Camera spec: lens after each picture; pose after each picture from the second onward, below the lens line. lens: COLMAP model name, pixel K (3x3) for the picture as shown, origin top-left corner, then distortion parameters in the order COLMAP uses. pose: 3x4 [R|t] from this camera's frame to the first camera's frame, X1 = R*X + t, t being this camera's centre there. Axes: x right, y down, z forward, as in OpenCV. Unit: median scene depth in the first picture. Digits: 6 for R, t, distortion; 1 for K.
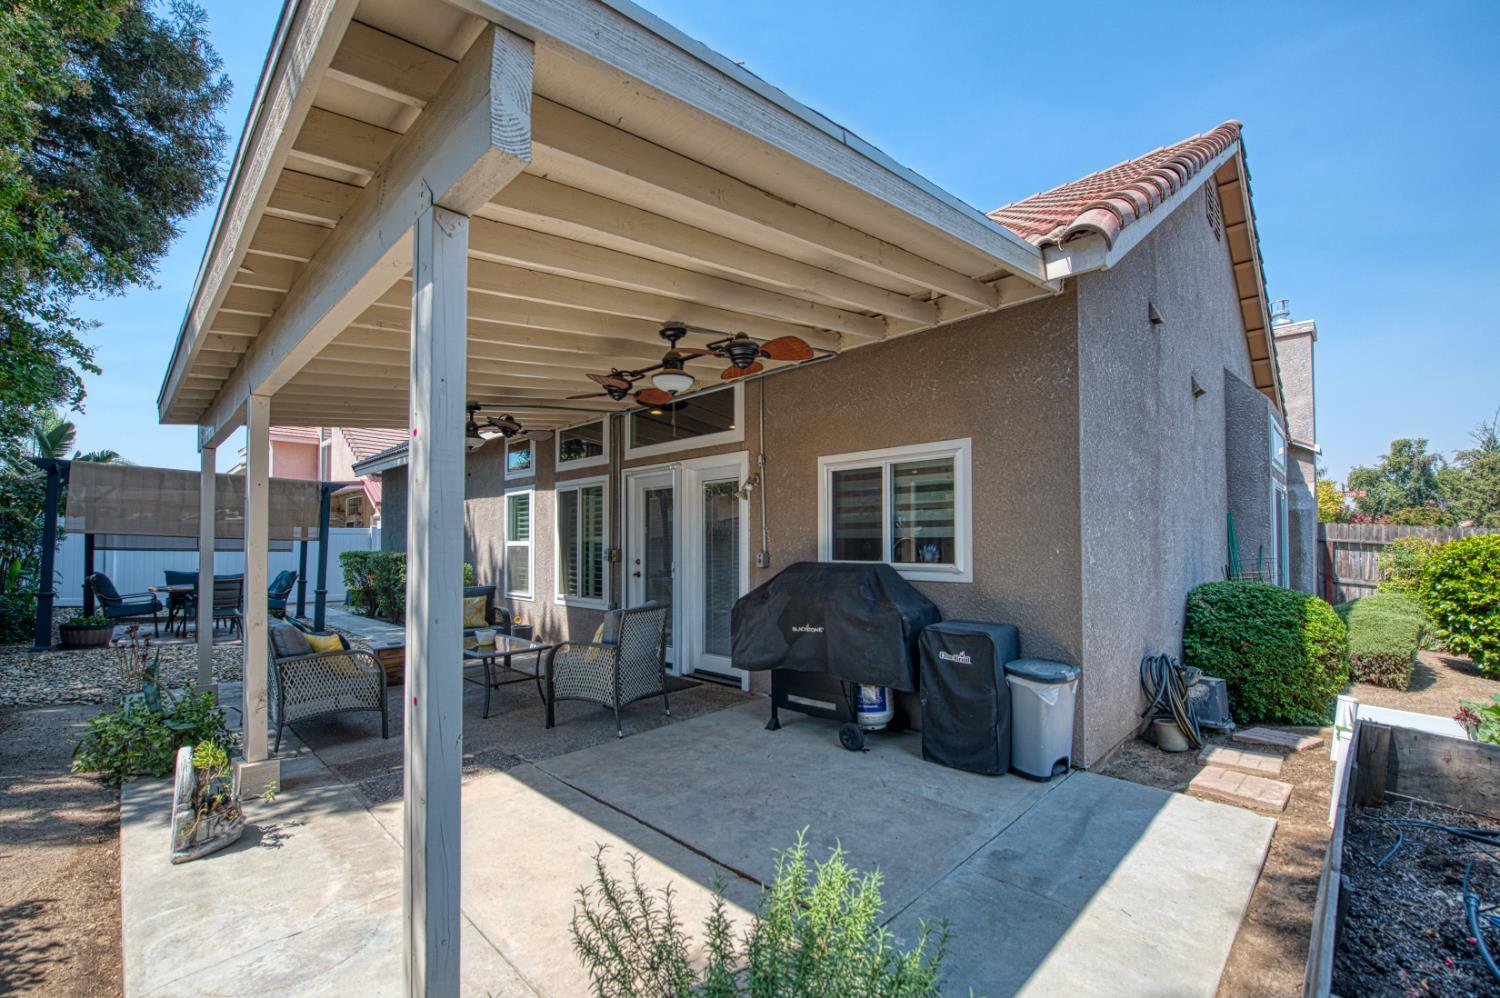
lens RADIAL K [[633.7, 0, 750.0], [0, 633.7, 499.0], [0, 0, 1]] dist [-0.002765, -0.000909]
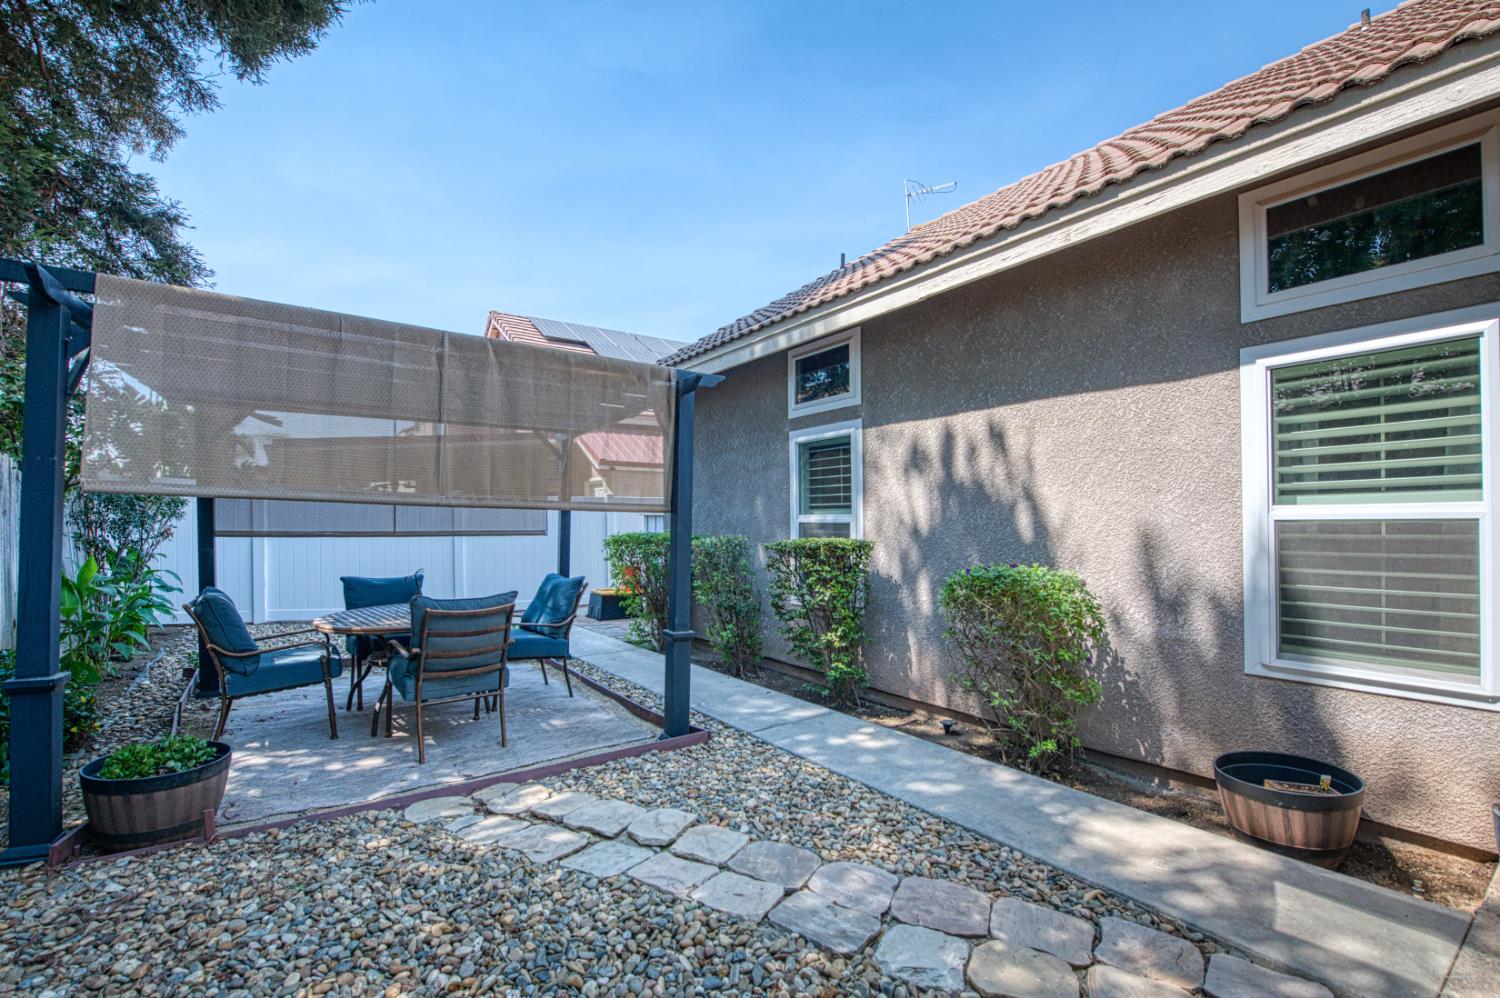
lens RADIAL K [[633.7, 0, 750.0], [0, 633.7, 499.0], [0, 0, 1]] dist [-0.002765, -0.000909]
pose [[0.985812, -0.017799, -0.166904, -1.263202], [0.026440, 0.998414, 0.049697, 0.086101], [0.165755, -0.053405, 0.984720, 1.358722]]
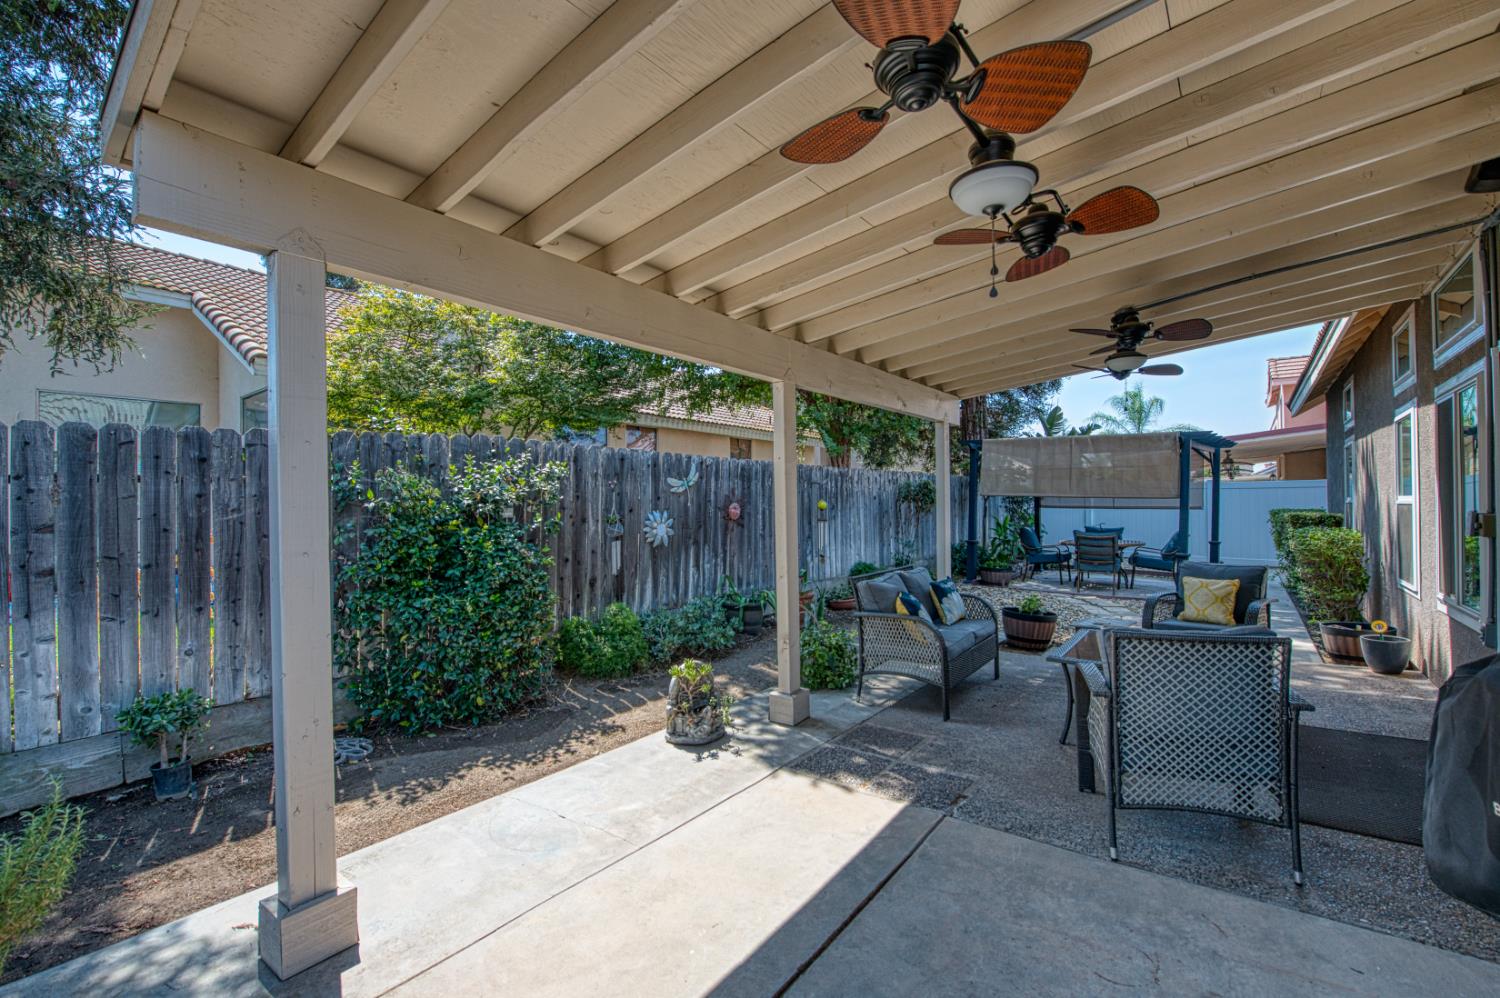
lens RADIAL K [[633.7, 0, 750.0], [0, 633.7, 499.0], [0, 0, 1]] dist [-0.002765, -0.000909]
pose [[0.114679, -0.010067, -0.993352, 0.321354], [0.084372, 0.996434, -0.000357, 0.036659], [0.989813, -0.083770, 0.115120, 0.665877]]
